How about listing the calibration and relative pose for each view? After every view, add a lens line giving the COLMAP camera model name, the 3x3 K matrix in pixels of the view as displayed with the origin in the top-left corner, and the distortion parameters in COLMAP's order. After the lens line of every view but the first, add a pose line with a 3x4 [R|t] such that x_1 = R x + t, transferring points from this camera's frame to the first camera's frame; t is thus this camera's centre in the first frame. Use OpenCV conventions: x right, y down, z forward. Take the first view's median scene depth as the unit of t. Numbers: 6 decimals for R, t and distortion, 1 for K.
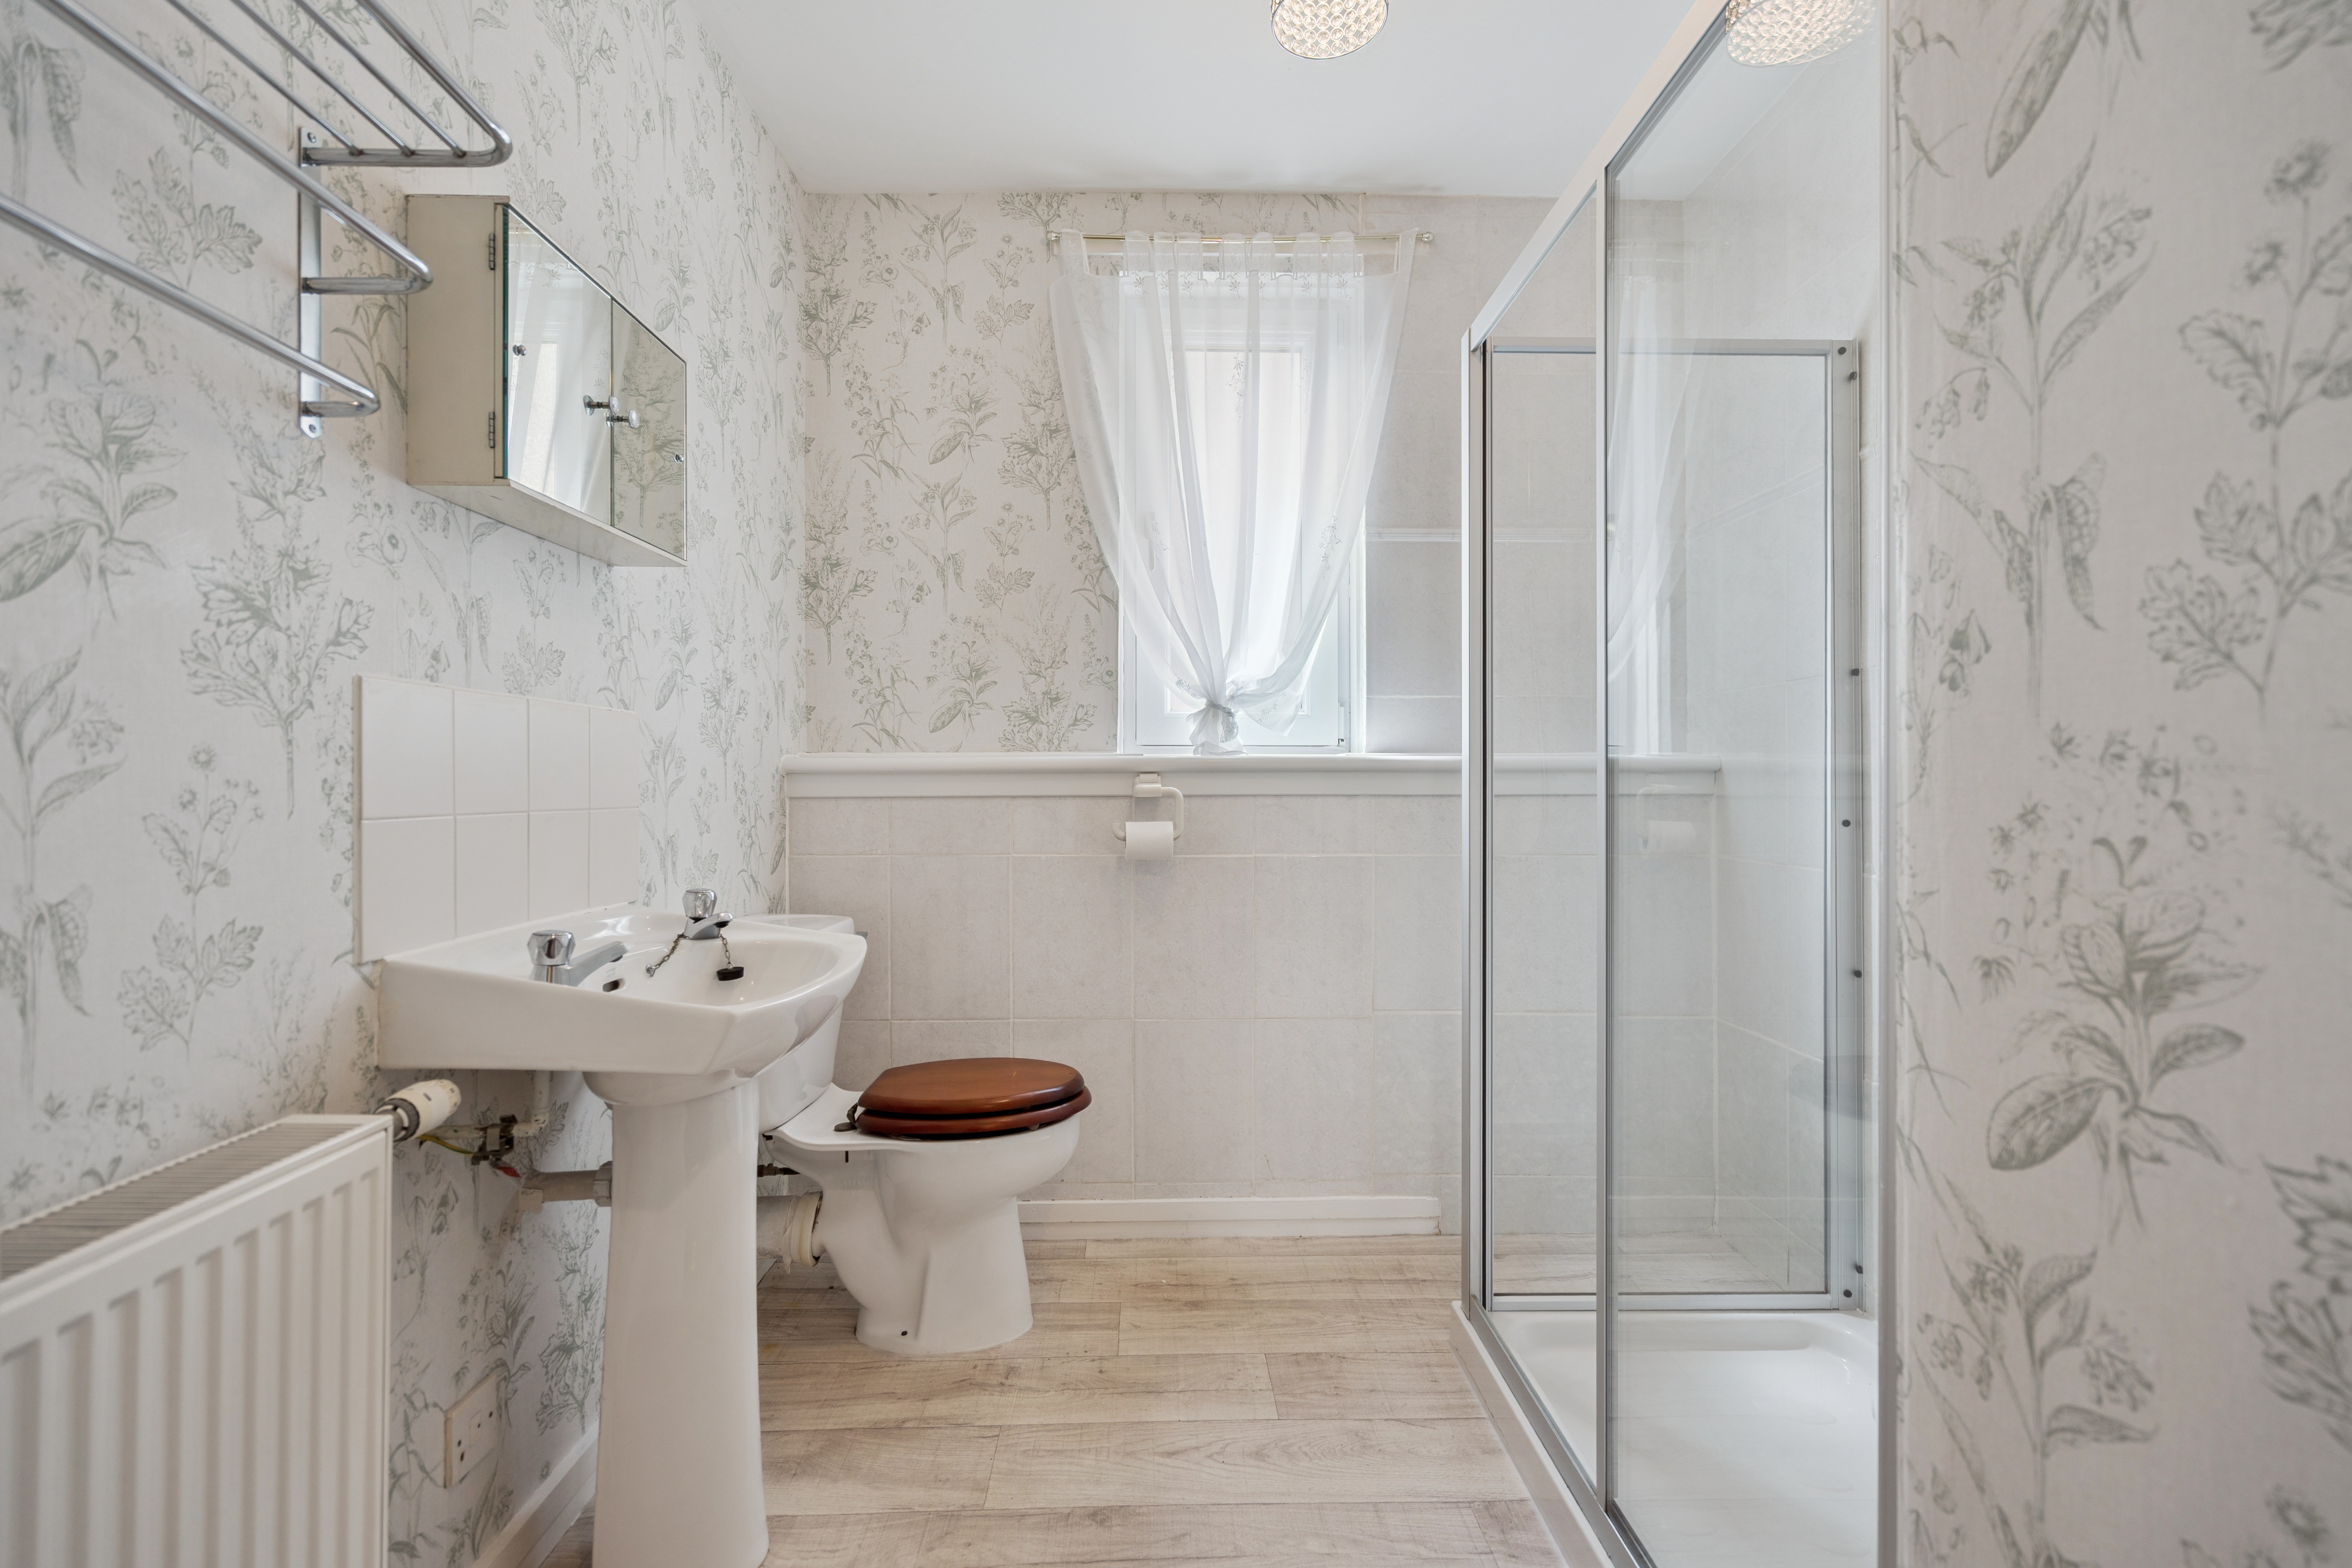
lens RADIAL K [[1073.7, 0, 1170.5], [0, 1073.7, 788.6], [0, 0, 1]] dist [-0.004958, 0.001968]
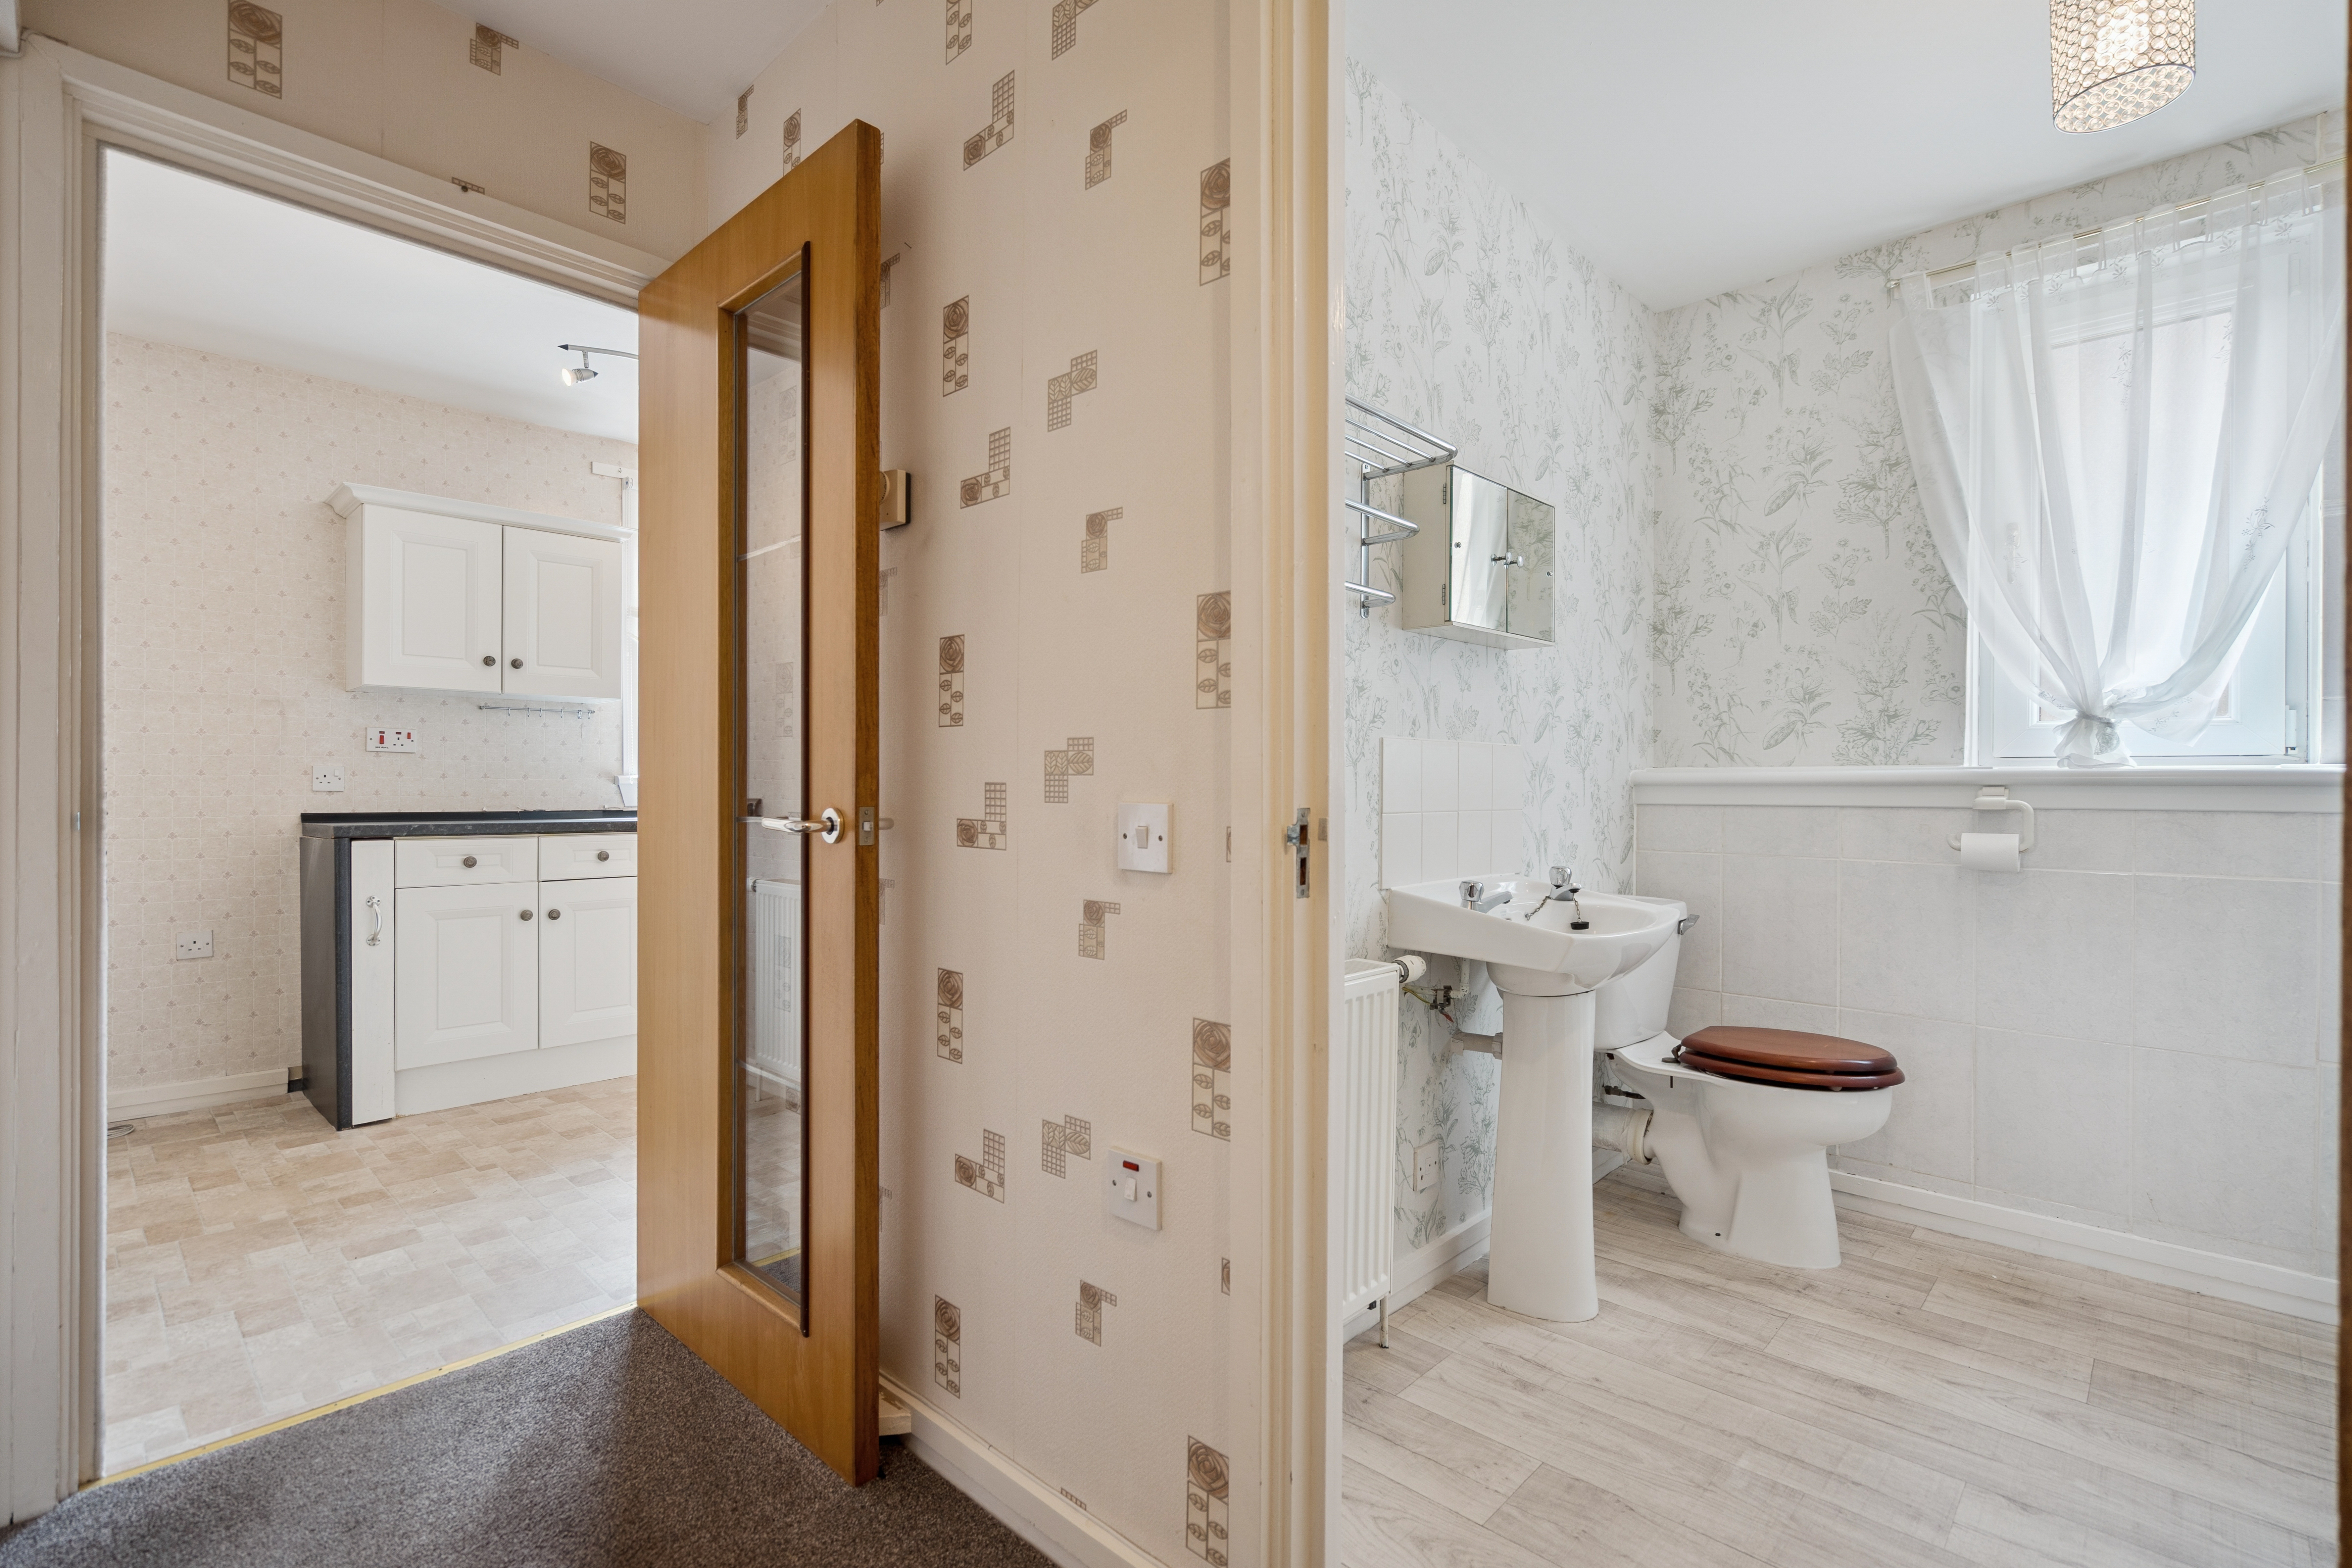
lens RADIAL K [[1073.7, 0, 1170.5], [0, 1073.7, 788.6], [0, 0, 1]] dist [-0.004958, 0.001968]
pose [[0.708327, 0.007126, -0.705849, 0.162557], [-0.009312, 0.999956, 0.000751, -0.006606], [0.705823, 0.006041, 0.708362, -0.310070]]
